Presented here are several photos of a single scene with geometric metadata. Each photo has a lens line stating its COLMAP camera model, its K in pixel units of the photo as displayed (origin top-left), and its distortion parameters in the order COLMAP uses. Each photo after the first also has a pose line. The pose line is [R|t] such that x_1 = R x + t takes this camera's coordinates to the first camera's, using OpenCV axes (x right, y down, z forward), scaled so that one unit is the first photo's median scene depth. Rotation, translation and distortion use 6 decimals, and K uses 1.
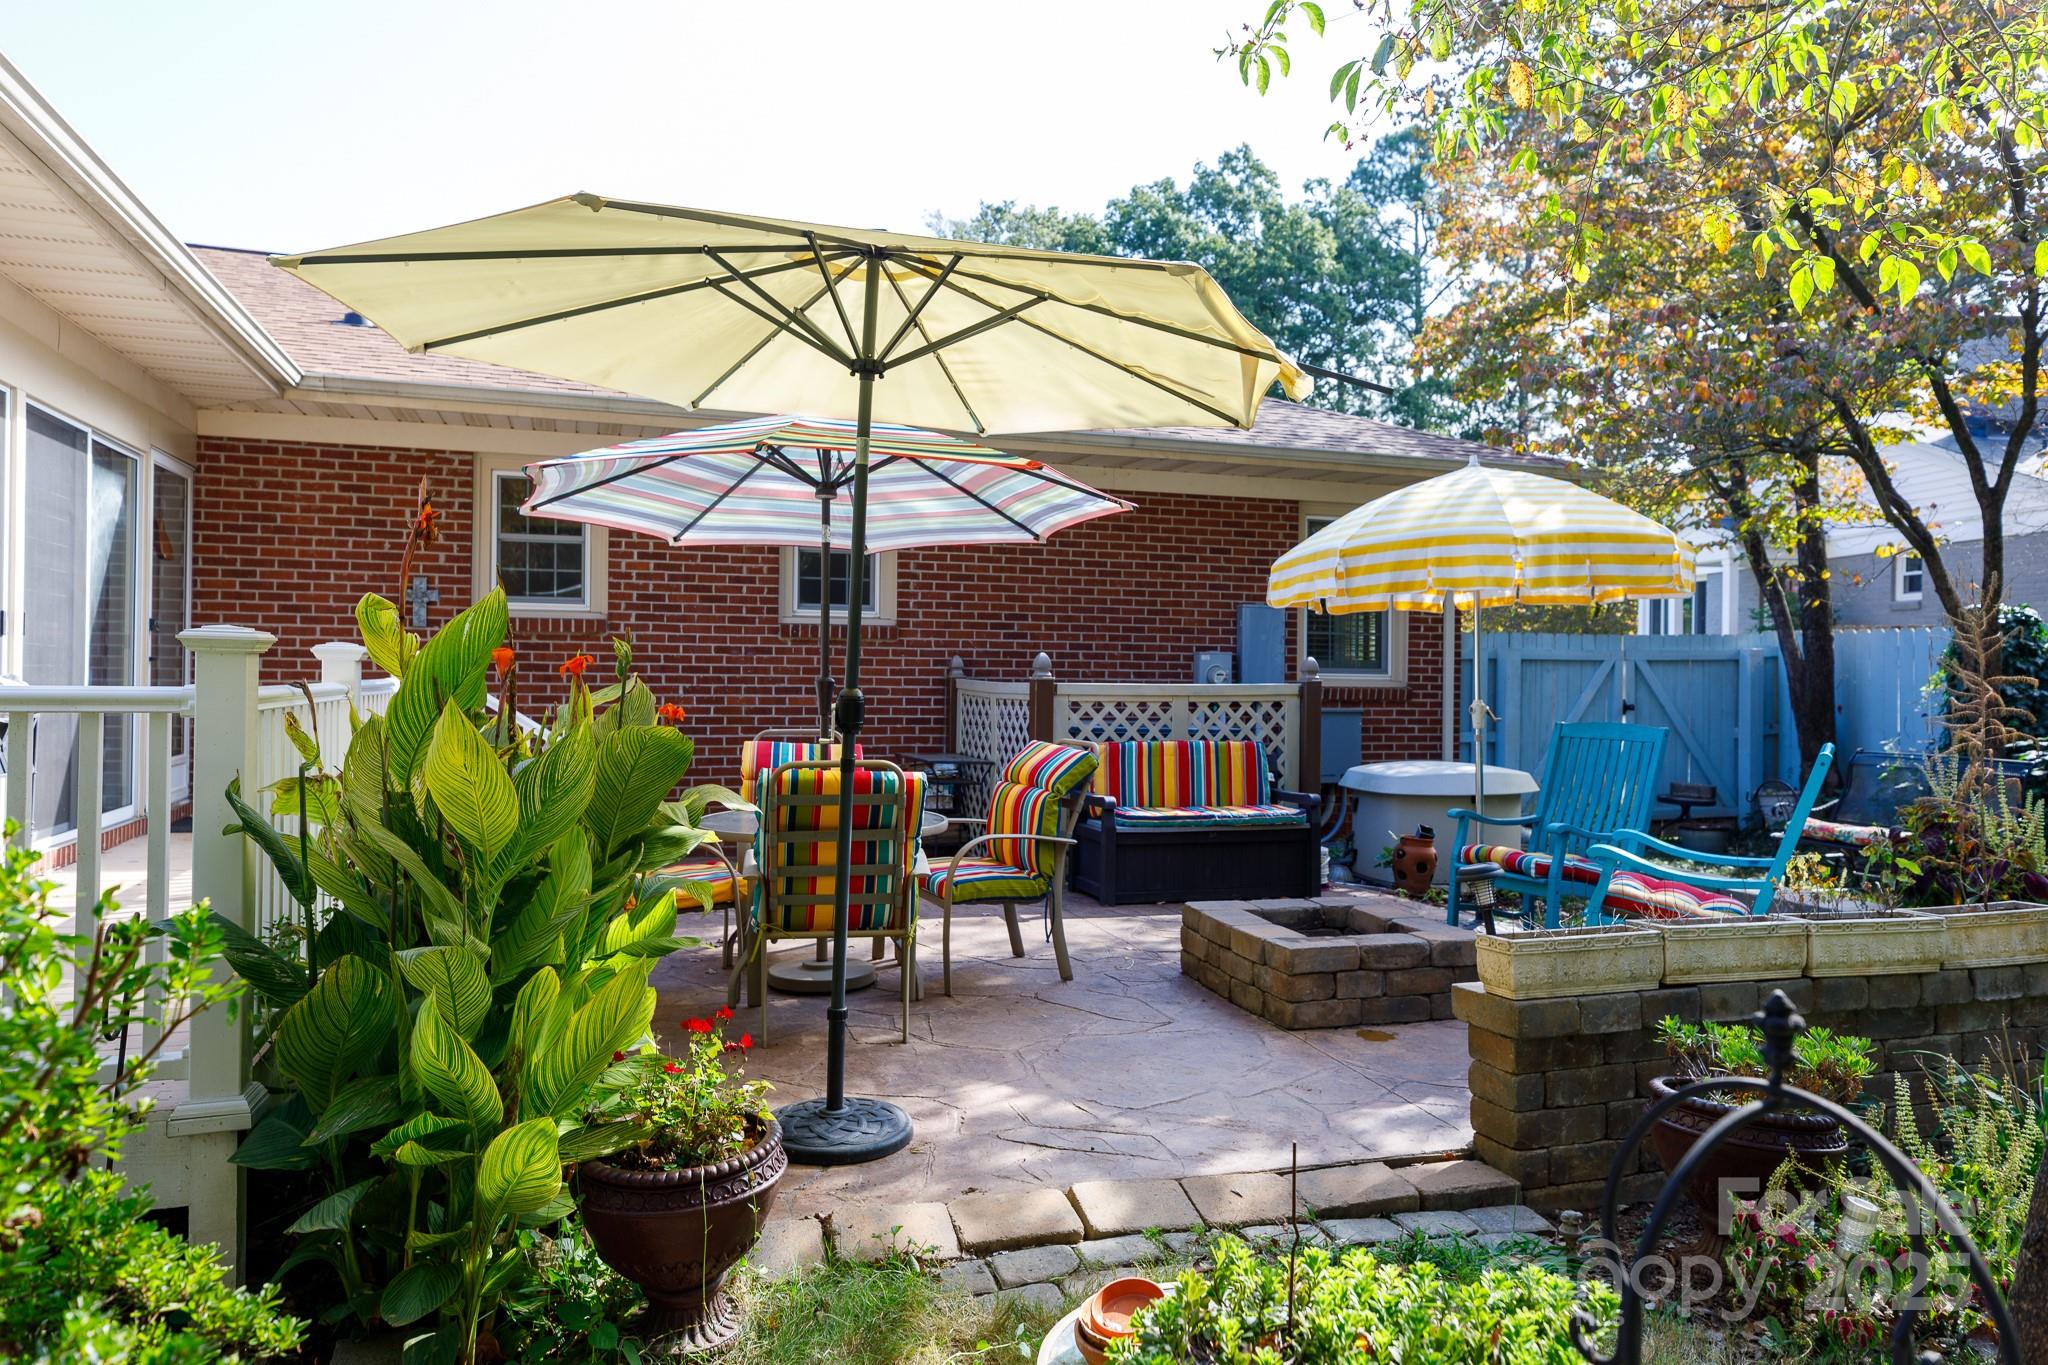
lens RADIAL K [[1350.7, 0, 1026.5], [0, 1350.7, 678.7], [0, 0, 1]] dist [-0.007807, 0.006237]
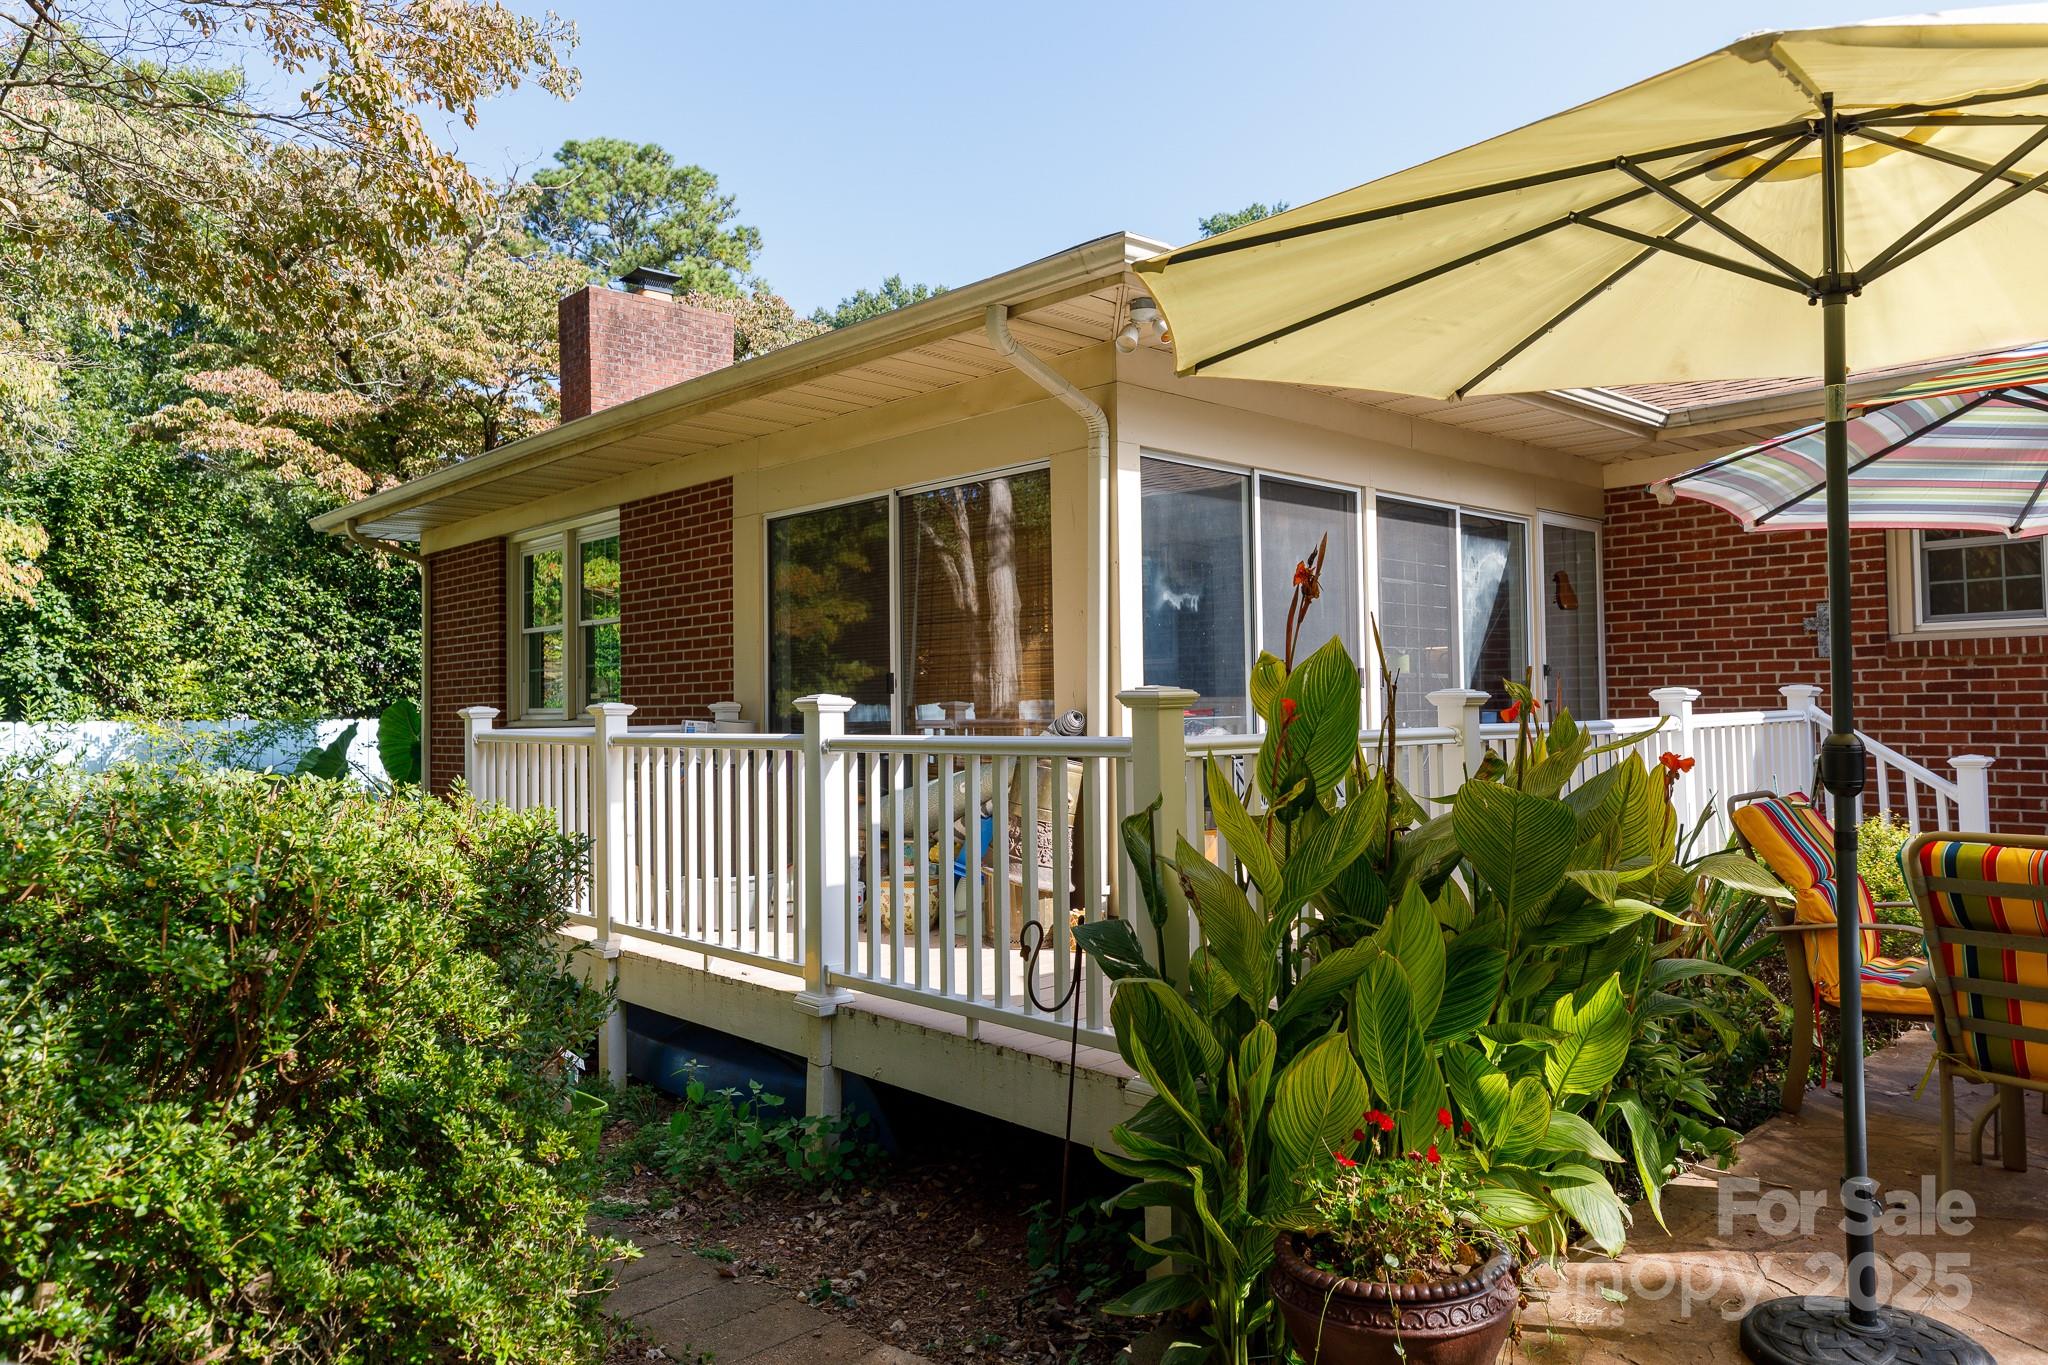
lens RADIAL K [[1350.7, 0, 1022.8], [0, 1350.7, 680.0], [0, 0, 1]] dist [-0.007807, 0.006237]
pose [[0.405387, -0.038031, -0.913354, 0.204363], [0.017894, 0.999273, -0.033666, -0.003264], [0.913970, -0.002696, 0.405773, 0.181196]]
